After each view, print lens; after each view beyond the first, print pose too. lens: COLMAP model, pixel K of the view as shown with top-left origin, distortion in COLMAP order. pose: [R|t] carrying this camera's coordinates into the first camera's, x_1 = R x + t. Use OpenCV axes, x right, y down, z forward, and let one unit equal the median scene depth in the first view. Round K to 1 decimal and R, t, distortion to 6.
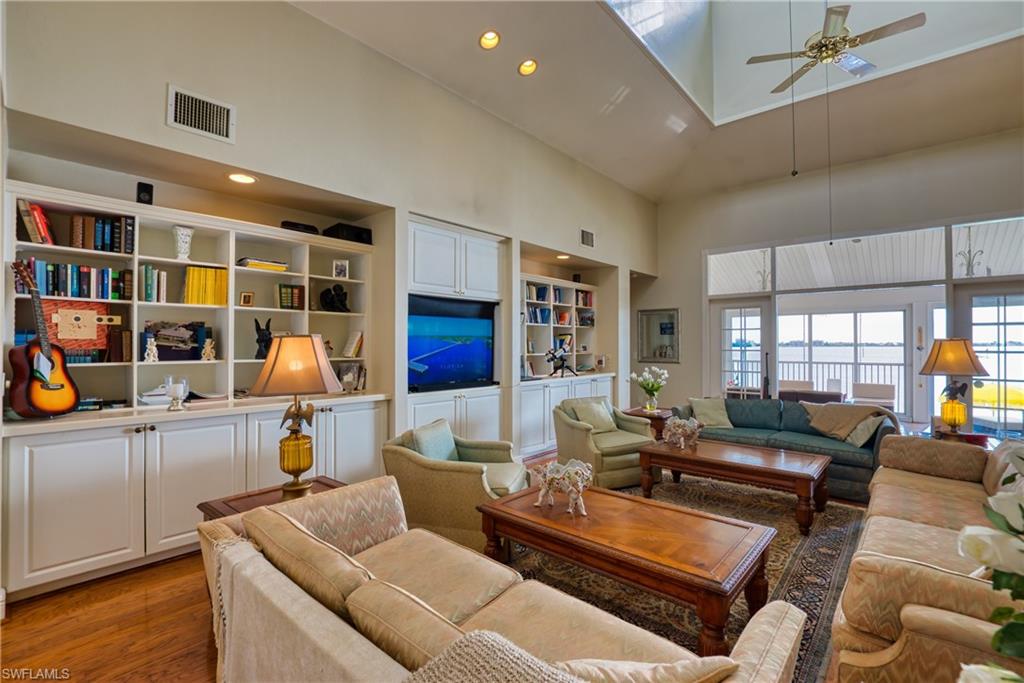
lens RADIAL K [[449.9, 0, 512.0], [0, 449.9, 341.5], [0, 0, 1]] dist [-0.027260, -0.000144]
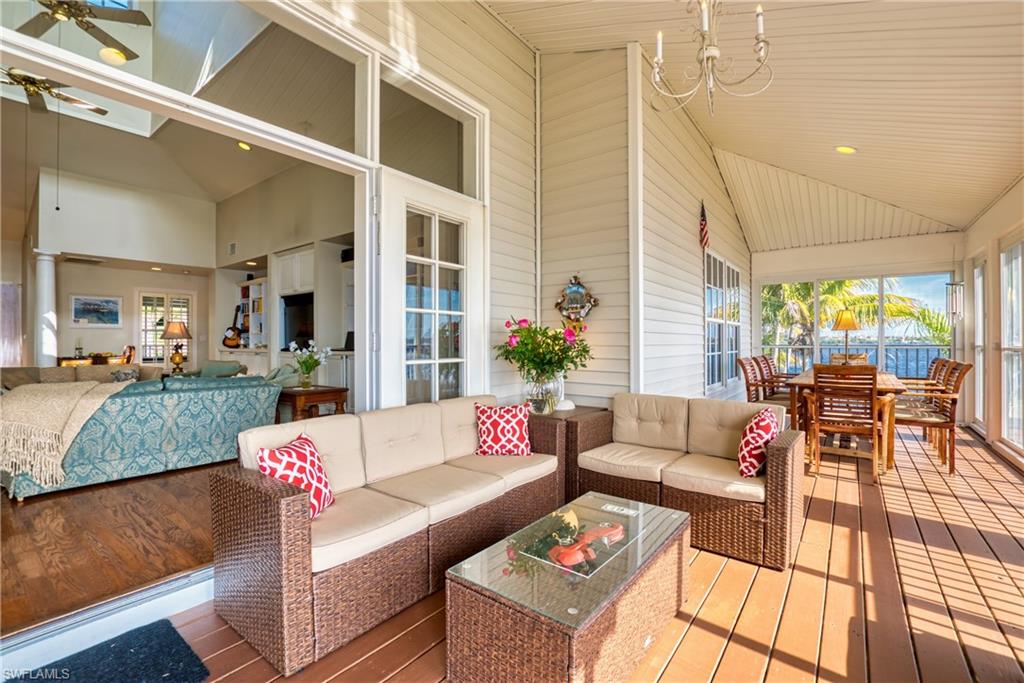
lens RADIAL K [[449.9, 0, 512.0], [0, 449.9, 341.5], [0, 0, 1]] dist [-0.027260, -0.000144]
pose [[0.081278, 0.000878, -0.996691, 1.790960], [0.014892, 0.999887, 0.002095, 0.095260], [0.996580, -0.015013, 0.081255, 1.934524]]
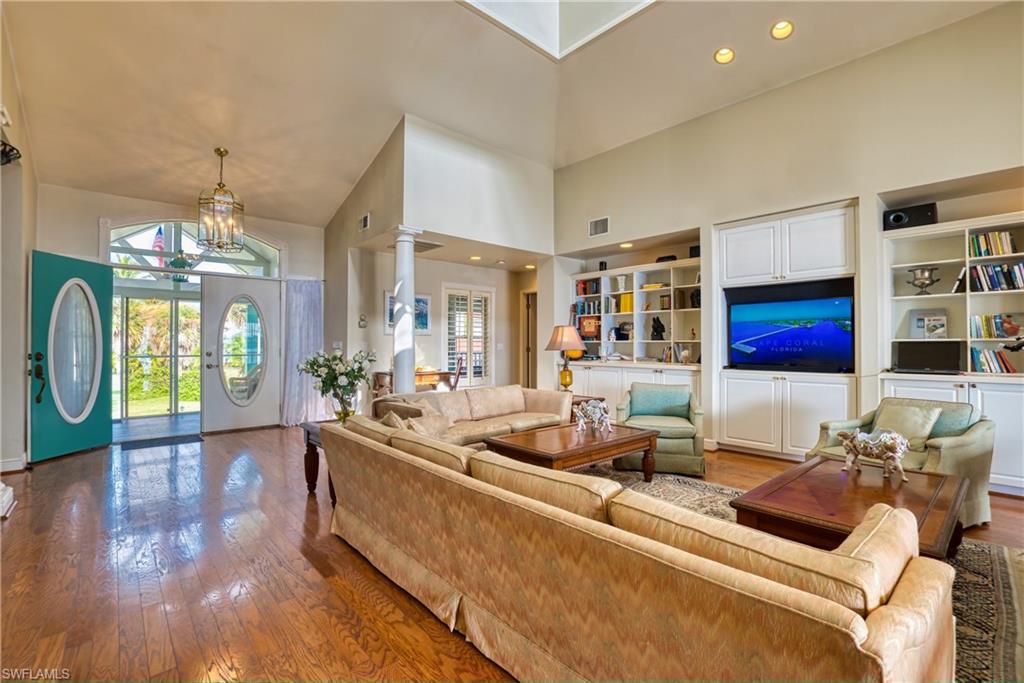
lens RADIAL K [[449.9, 0, 512.0], [0, 449.9, 341.5], [0, 0, 1]] dist [-0.027260, -0.000144]
pose [[-0.105591, -0.003422, -0.994404, 1.148260], [0.011595, 0.999922, -0.004672, 0.042775], [0.994342, -0.012023, -0.105543, 0.592146]]
